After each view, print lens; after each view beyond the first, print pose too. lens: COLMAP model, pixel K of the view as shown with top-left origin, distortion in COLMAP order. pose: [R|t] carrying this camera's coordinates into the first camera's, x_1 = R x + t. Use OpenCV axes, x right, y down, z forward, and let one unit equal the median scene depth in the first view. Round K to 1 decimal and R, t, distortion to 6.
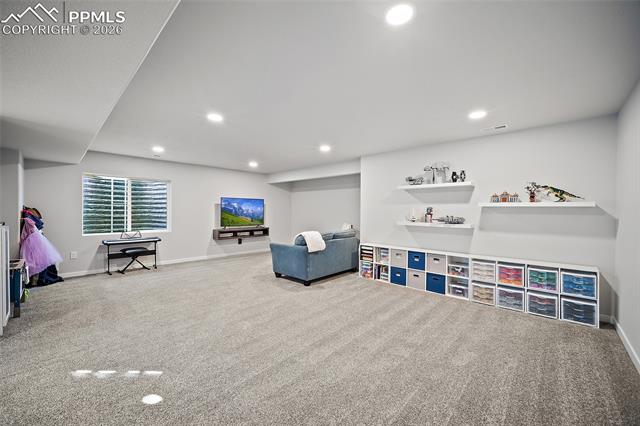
lens RADIAL K [[251.2, 0, 320.0], [0, 251.2, 213.0], [0, 0, 1]] dist [-0.004062, -0.000117]
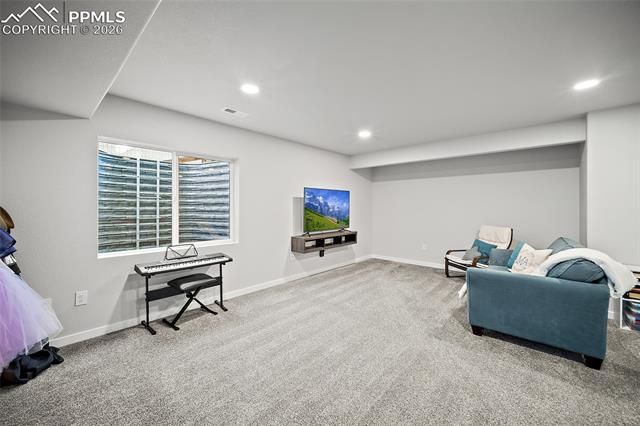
lens RADIAL K [[254.4, 0, 320.6], [0, 254.4, 209.3], [0, 0, 1]] dist [0.002646, 0.000084]
pose [[0.999835, -0.005709, 0.017258, -0.391557], [0.005711, 0.999984, -0.000056, -0.005959], [-0.017257, 0.000155, 0.999851, 0.366197]]
